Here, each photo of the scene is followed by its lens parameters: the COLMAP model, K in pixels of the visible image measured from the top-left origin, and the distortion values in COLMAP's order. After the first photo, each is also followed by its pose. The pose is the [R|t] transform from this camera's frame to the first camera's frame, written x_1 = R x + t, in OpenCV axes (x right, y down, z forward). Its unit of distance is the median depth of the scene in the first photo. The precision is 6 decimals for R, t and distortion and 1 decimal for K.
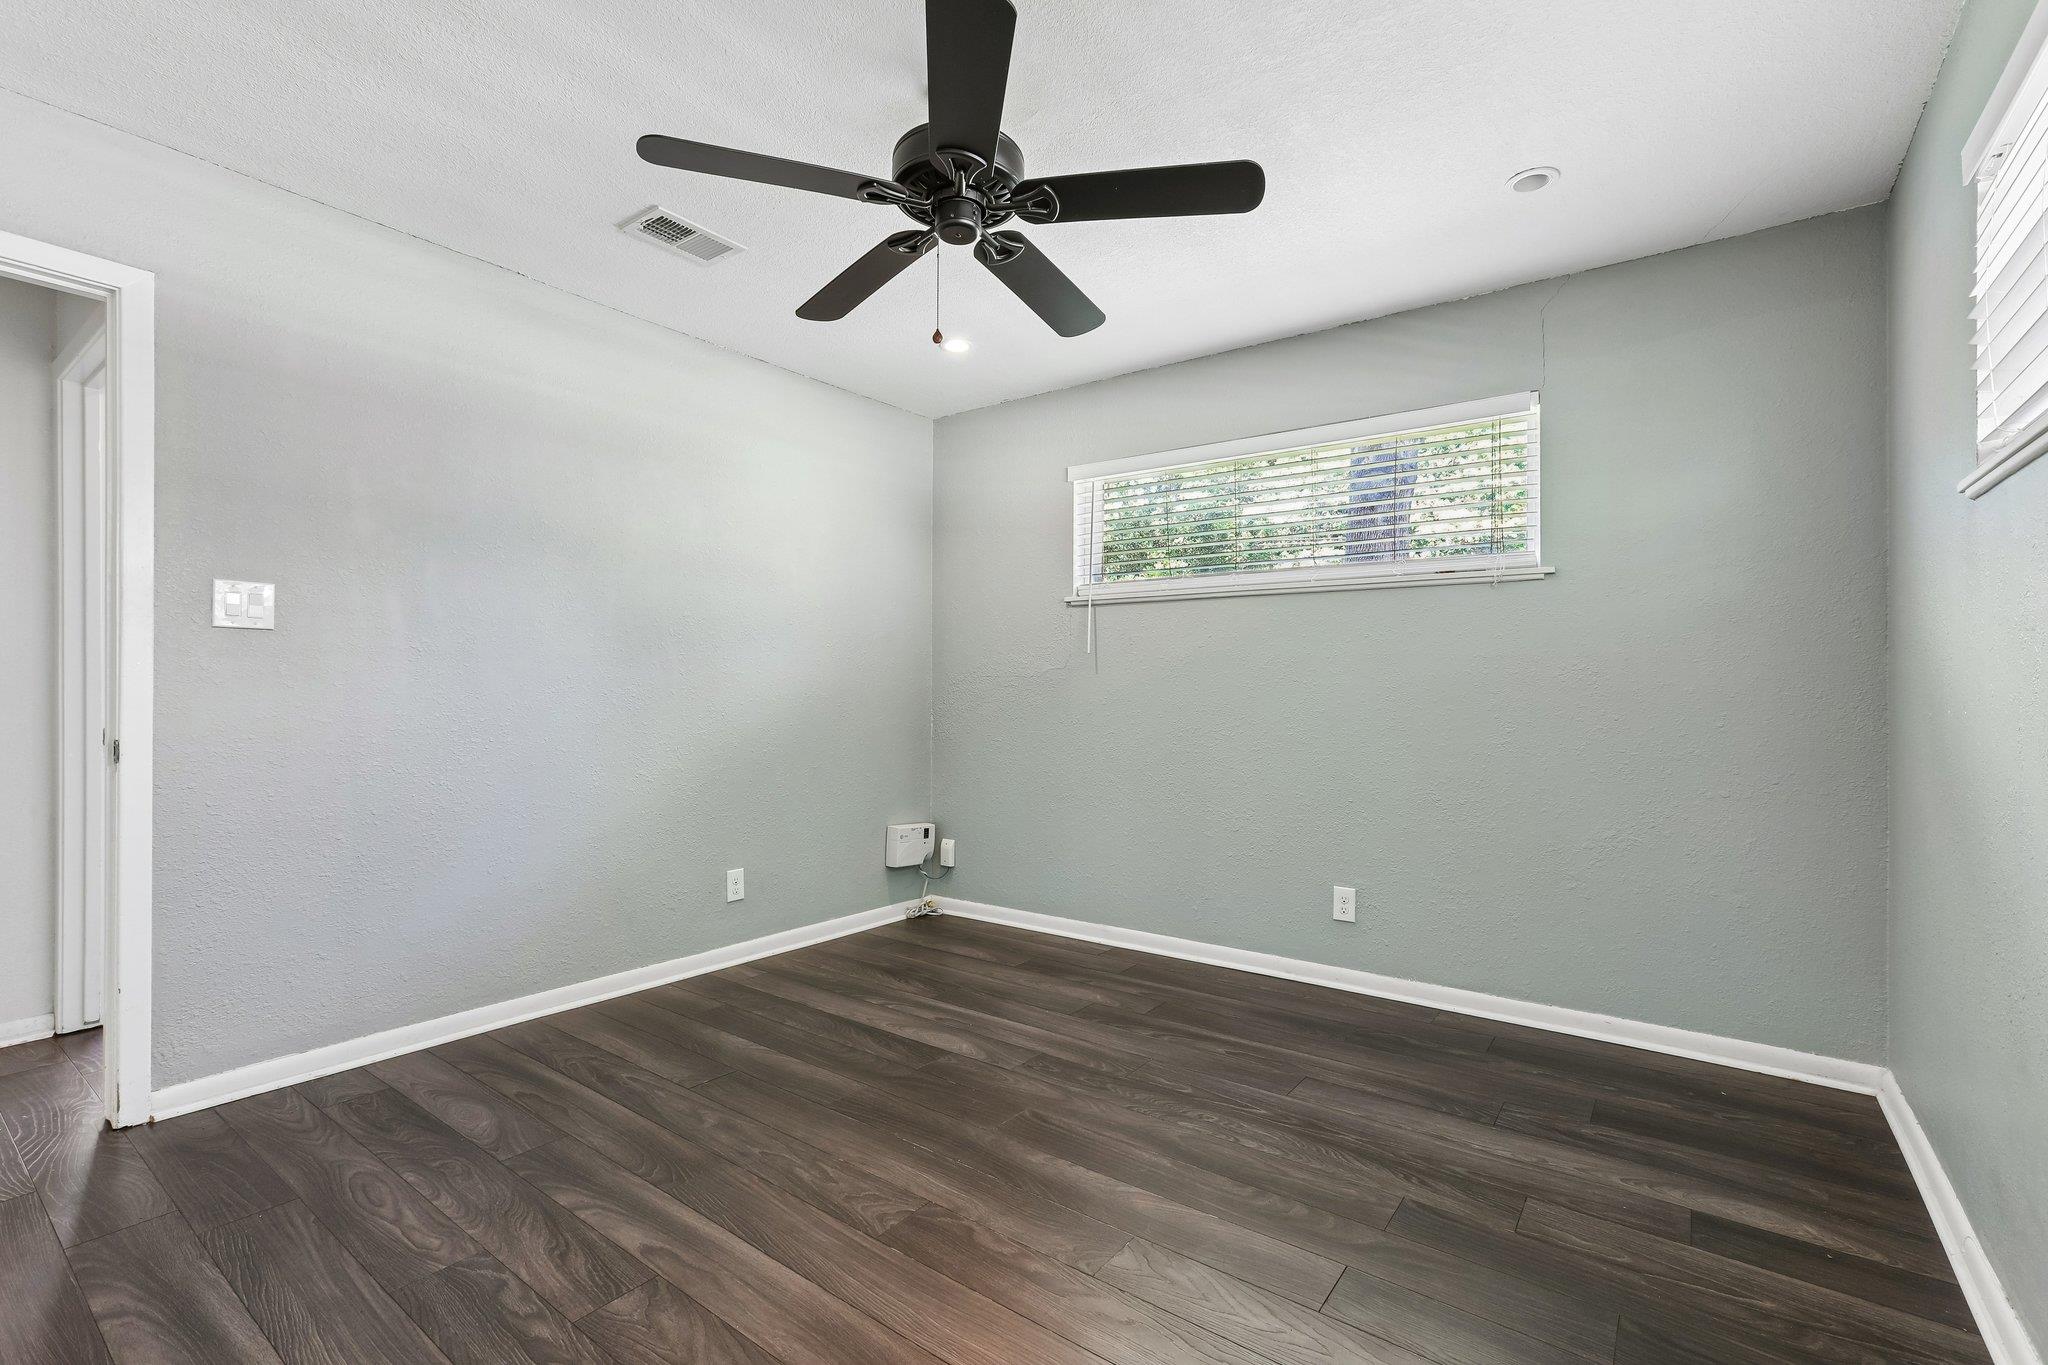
lens RADIAL K [[911.7, 0, 1016.8], [0, 911.7, 685.7], [0, 0, 1]] dist [-0.015562, 0.011122]
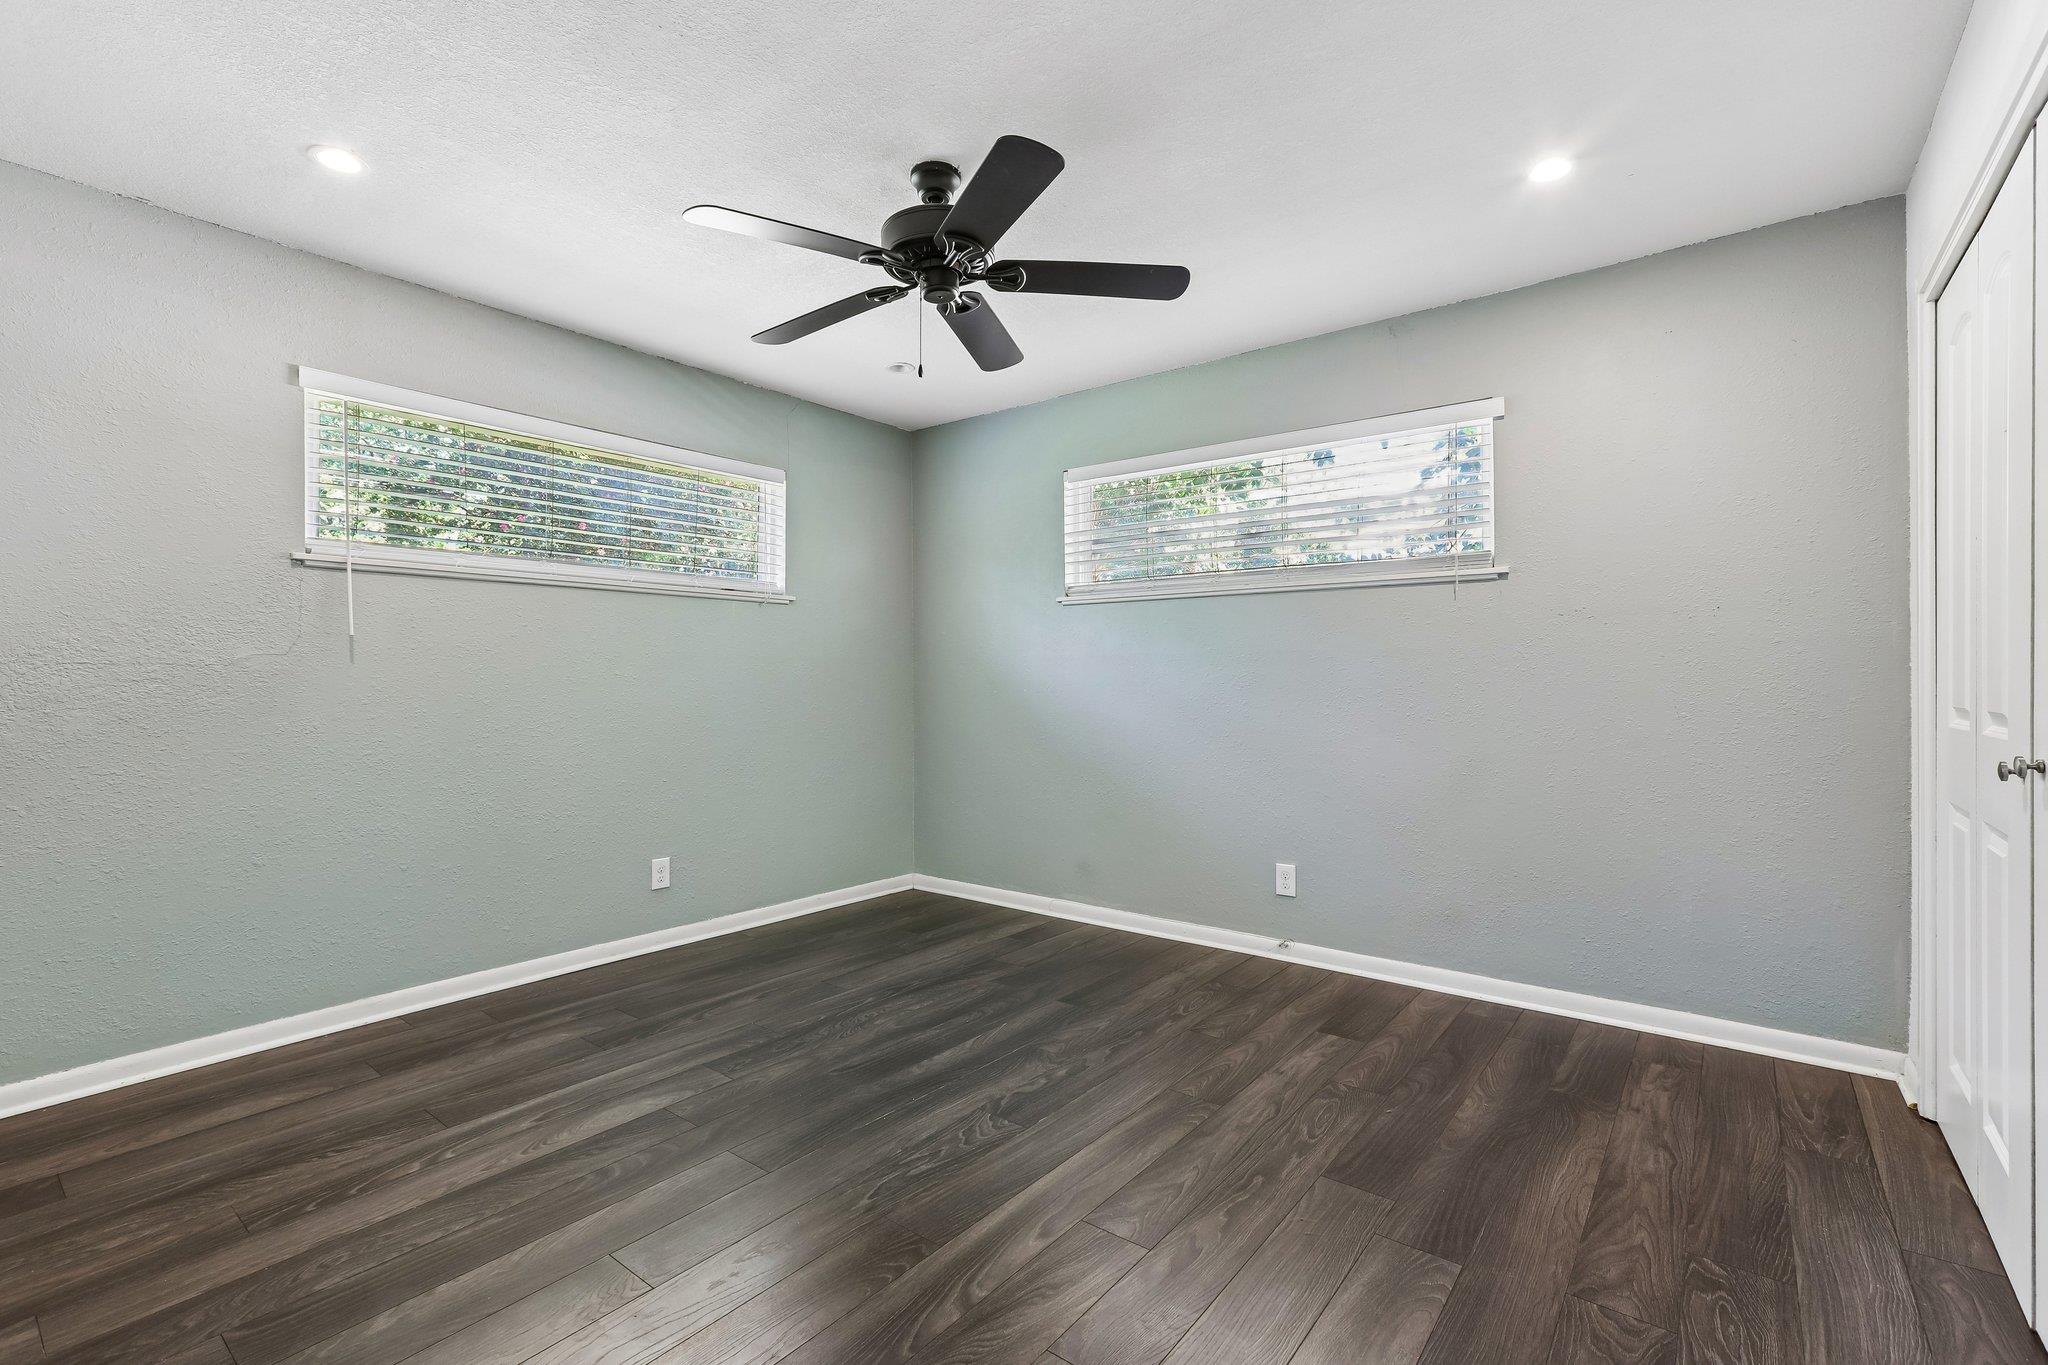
lens RADIAL K [[911.7, 0, 1020.2], [0, 911.7, 679.2], [0, 0, 1]] dist [-0.015562, 0.011122]
pose [[0.036333, -0.004759, 0.999328, -0.848122], [-0.002176, 0.999986, 0.004841, -0.006983], [-0.999337, -0.002350, 0.036322, 0.586554]]
